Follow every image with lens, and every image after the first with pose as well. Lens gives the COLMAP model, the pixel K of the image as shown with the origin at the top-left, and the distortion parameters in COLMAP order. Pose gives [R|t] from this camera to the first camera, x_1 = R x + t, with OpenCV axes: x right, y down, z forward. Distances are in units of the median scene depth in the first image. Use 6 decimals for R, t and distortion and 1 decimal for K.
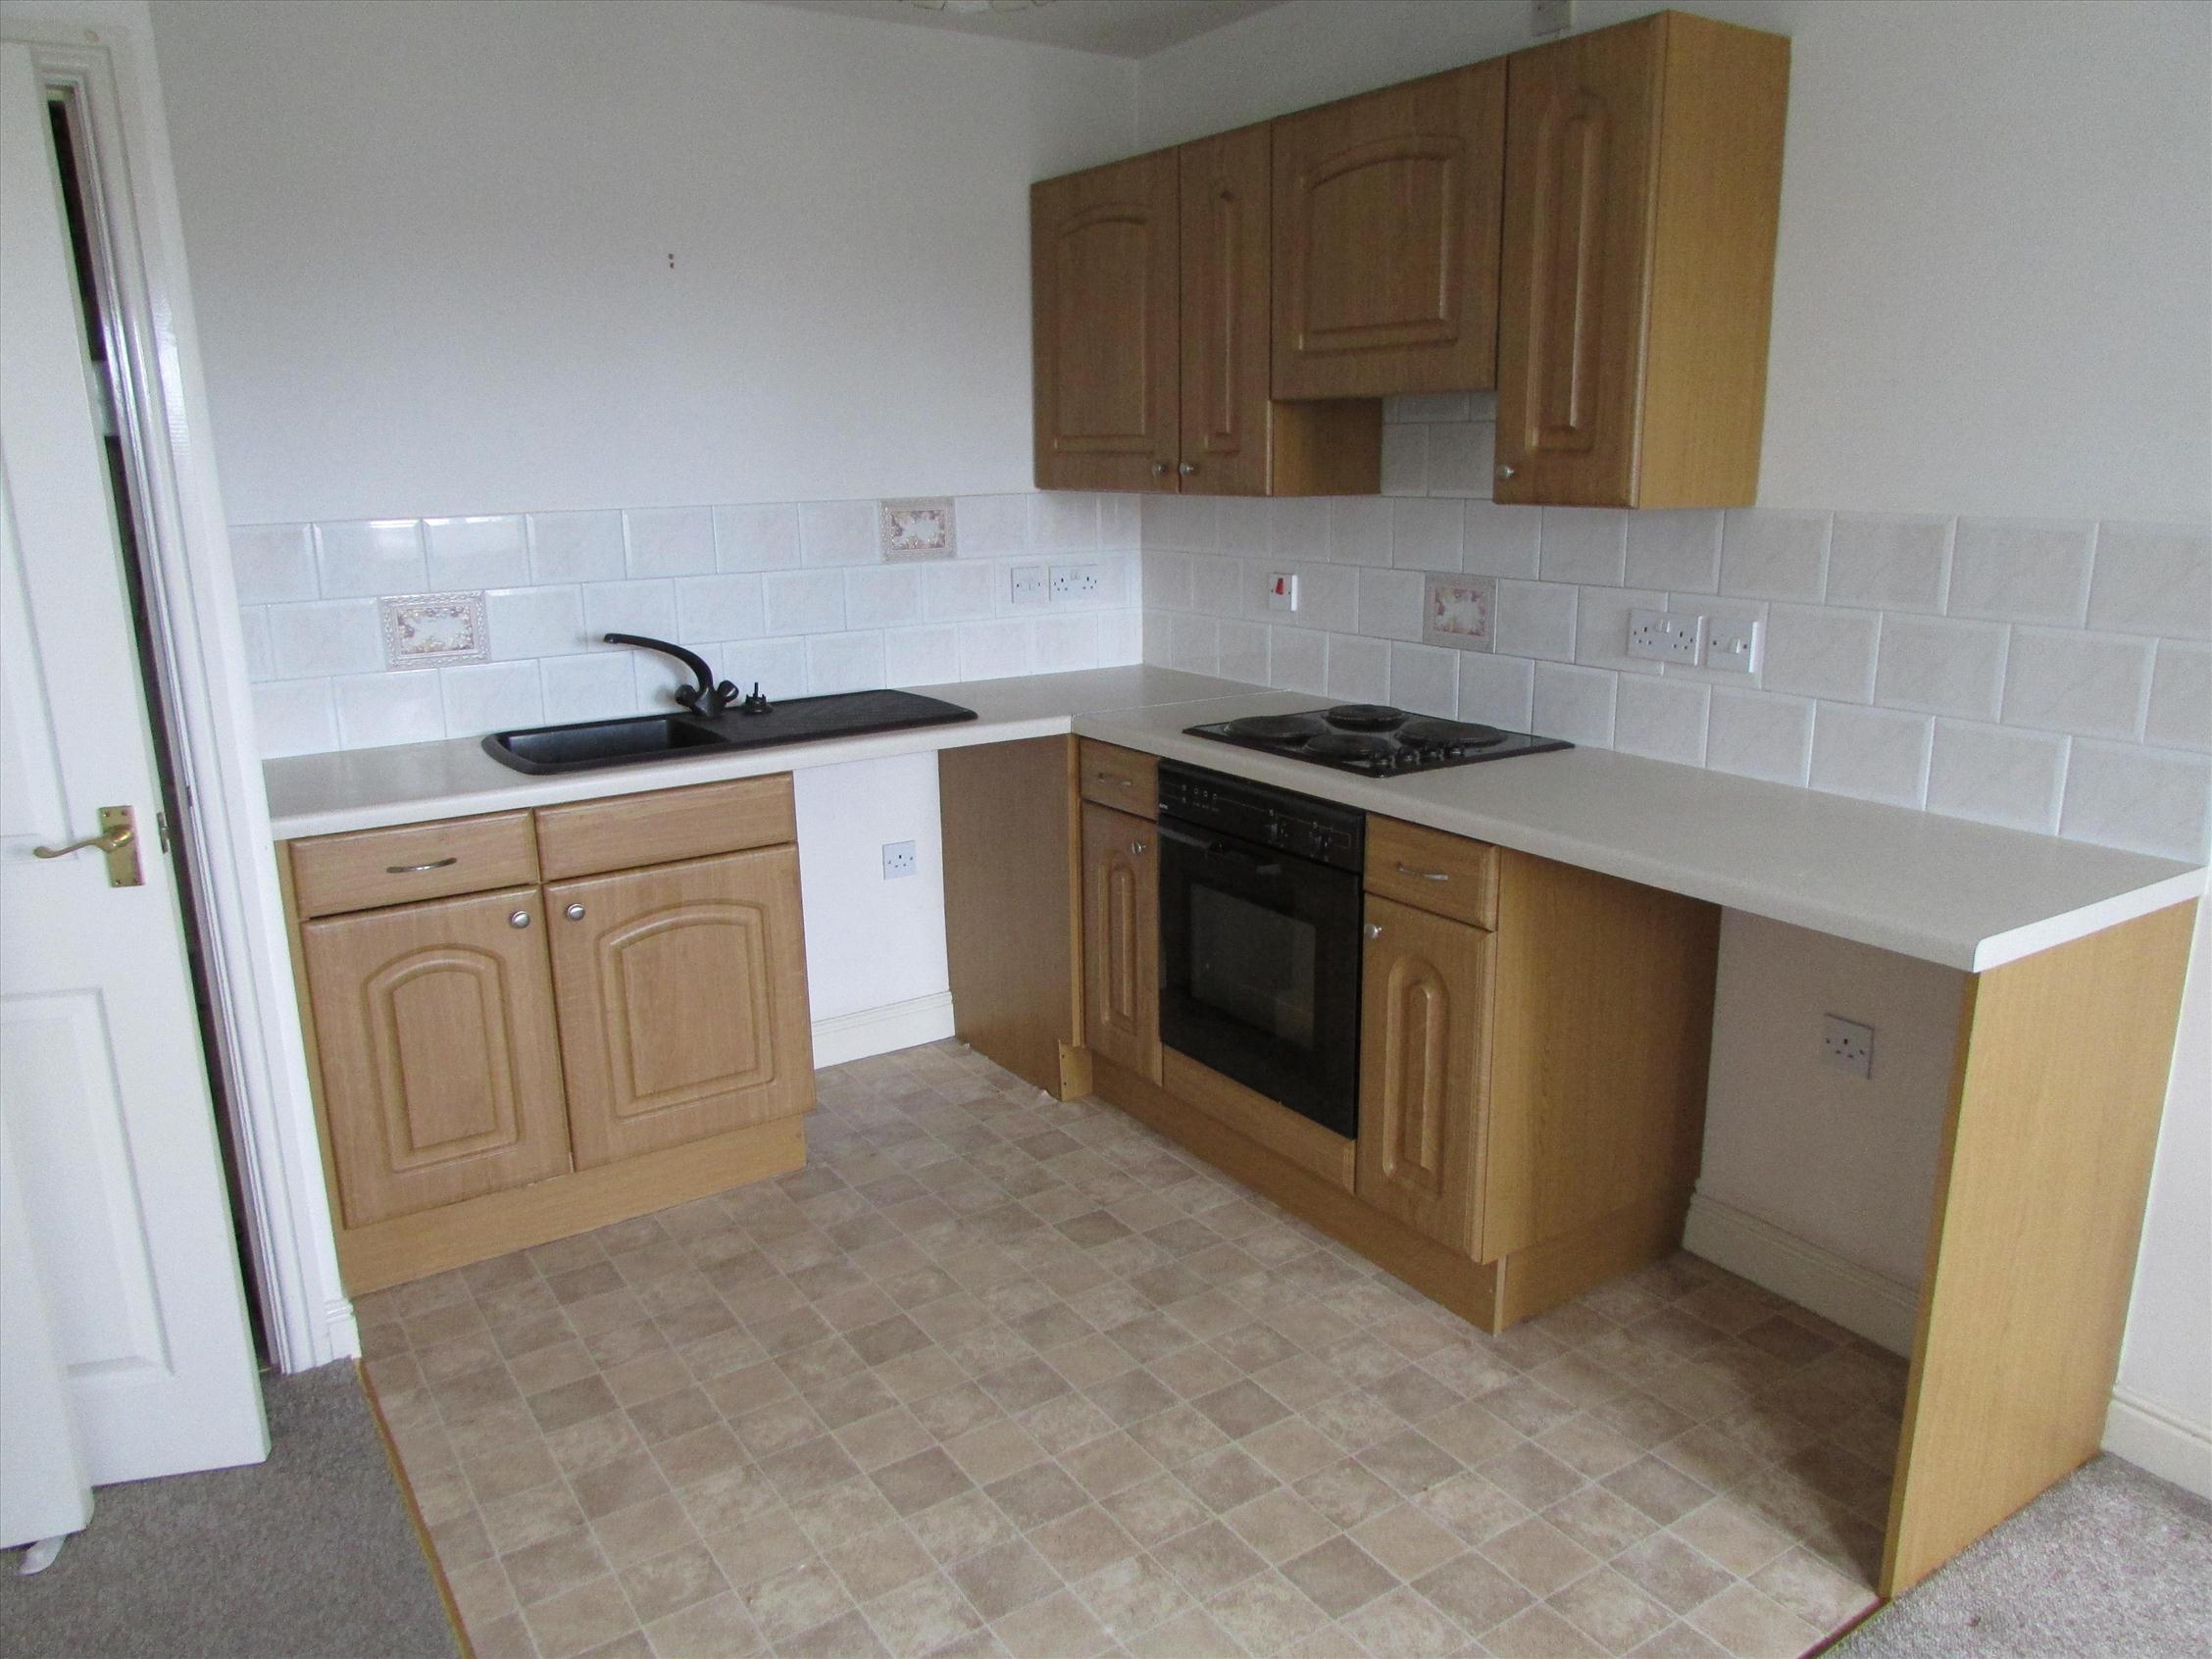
lens RADIAL K [[1588.5, 0, 1106.0], [0, 1588.5, 829.5], [0, 0, 1]] dist [-0.023817, 0.002291]
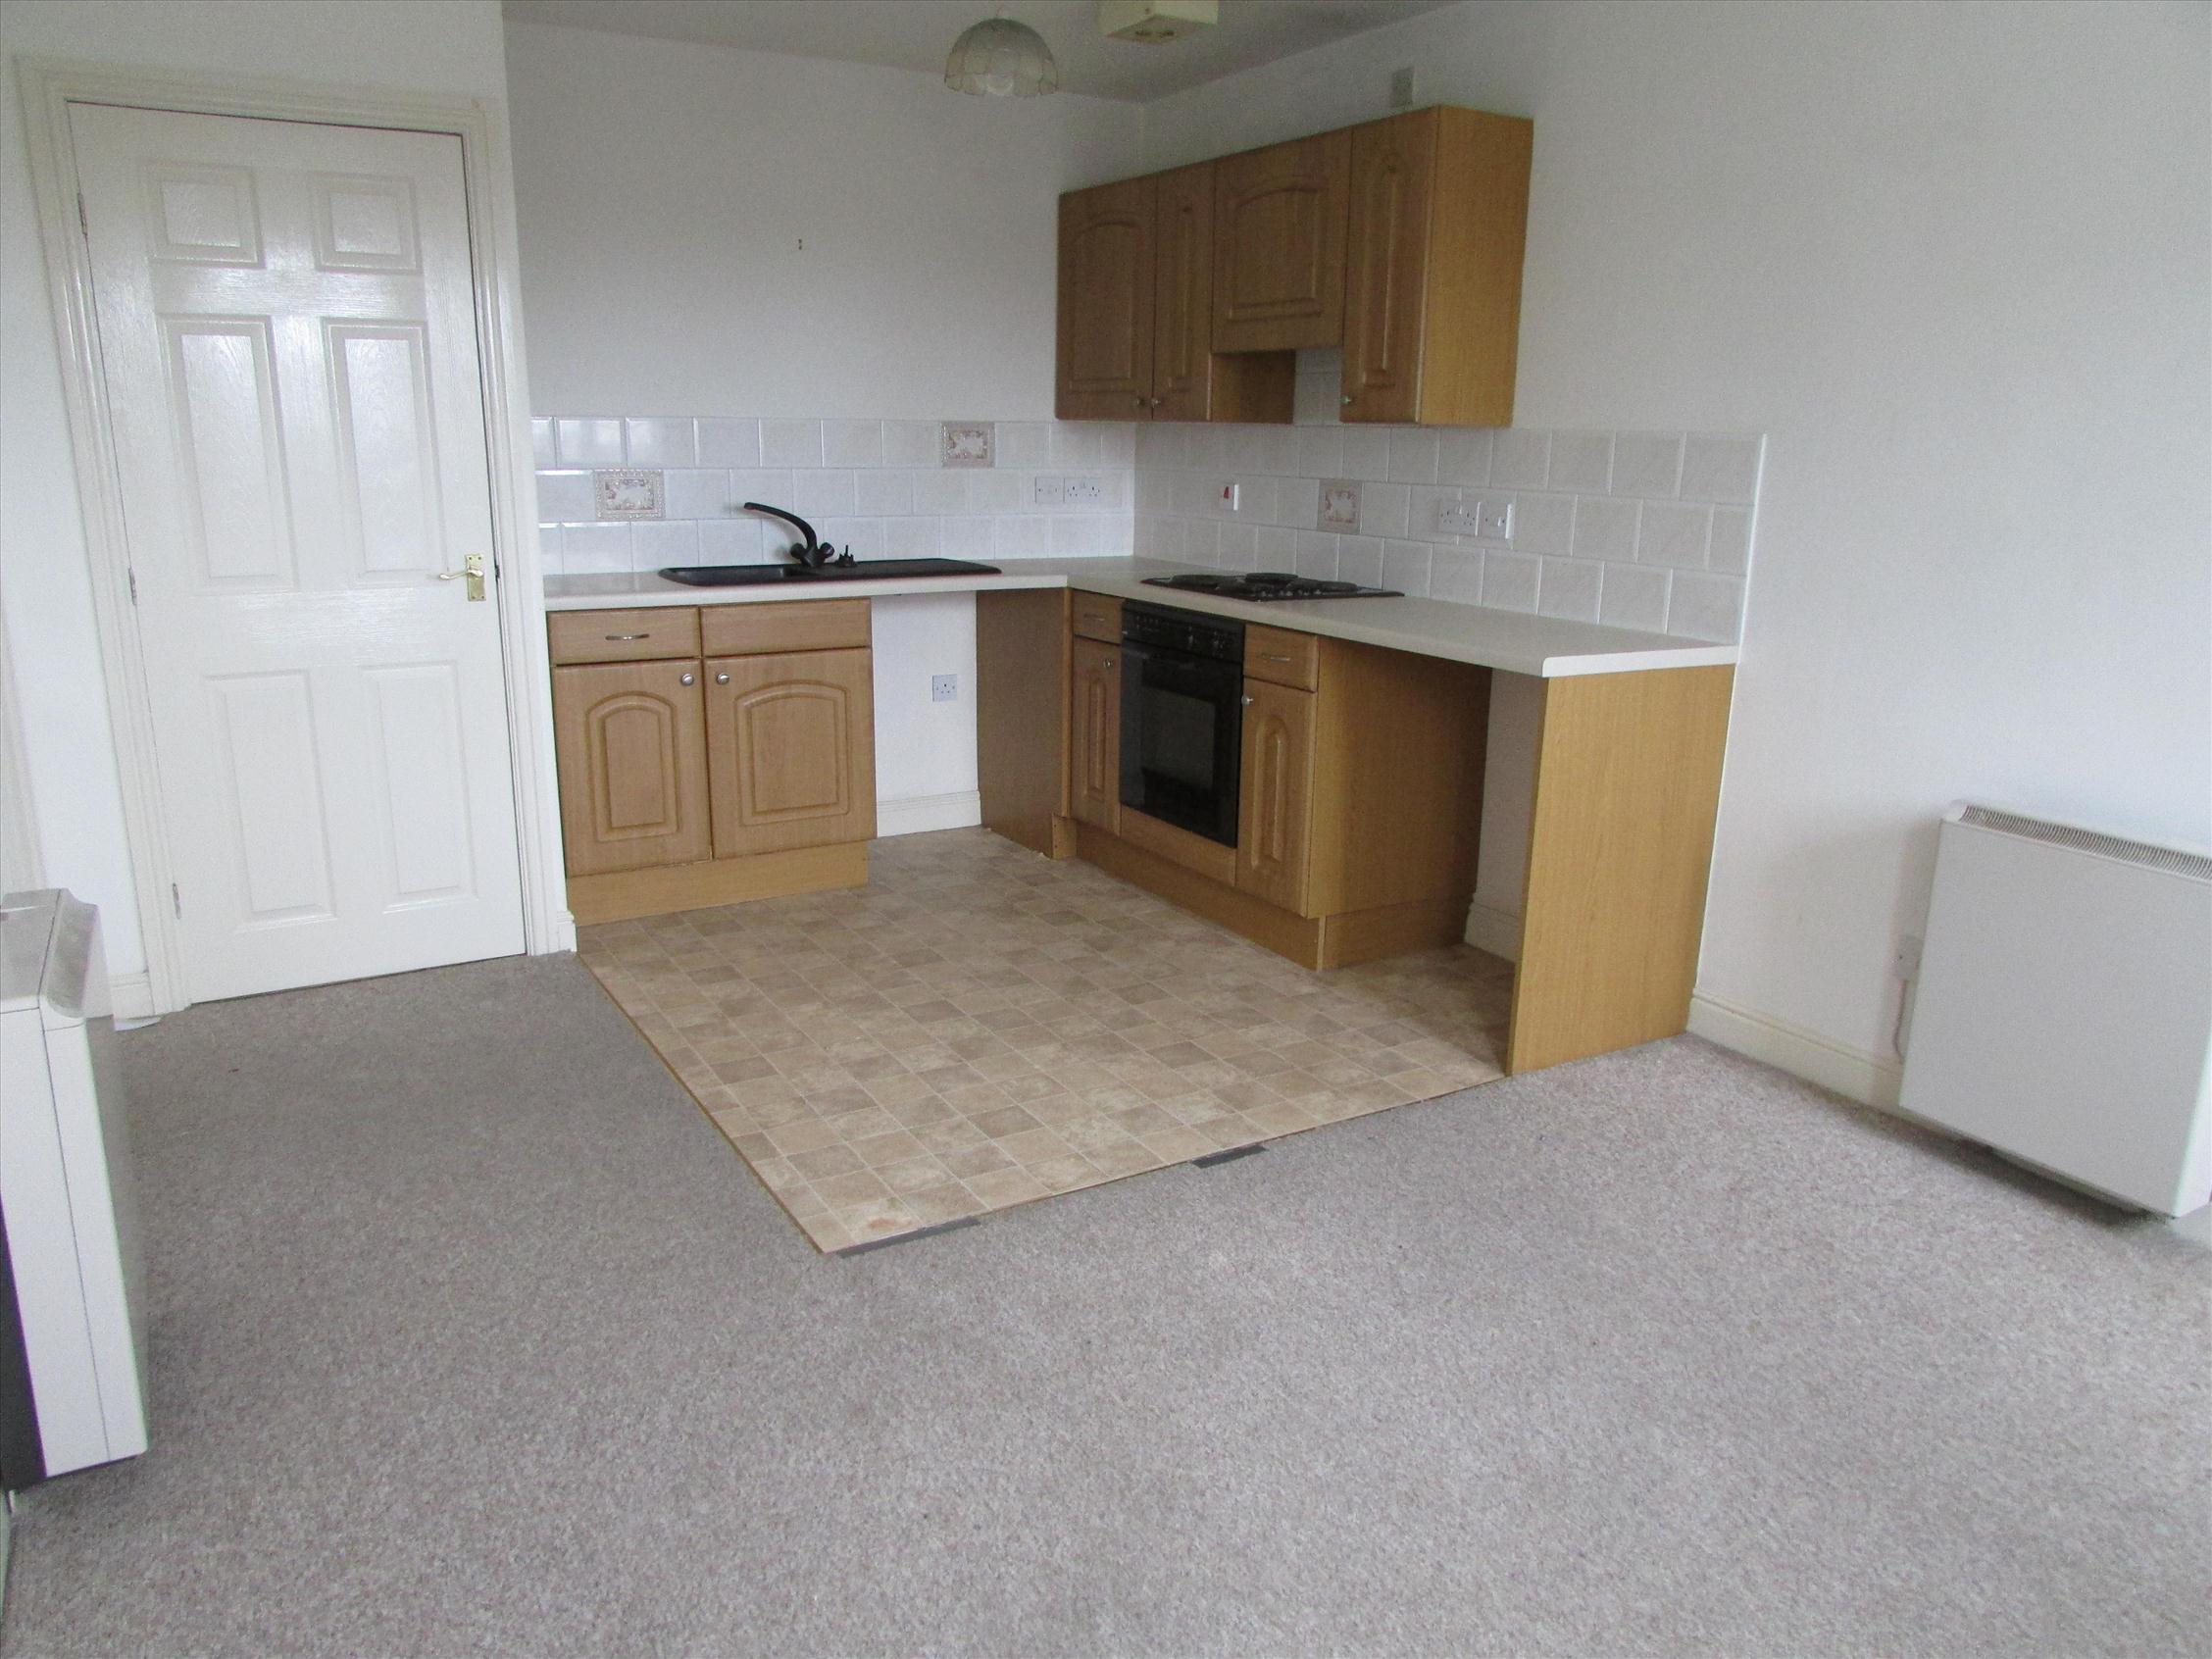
lens RADIAL K [[1603.2, 0, 1106.0], [0, 1603.2, 829.5], [0, 0, 1]] dist [-0.024430, 0.000132]
pose [[0.998232, 0.042136, -0.041912, 0.096162], [-0.041928, 0.999104, 0.005815, 0.171412], [0.042119, -0.004047, 0.999104, -0.498790]]
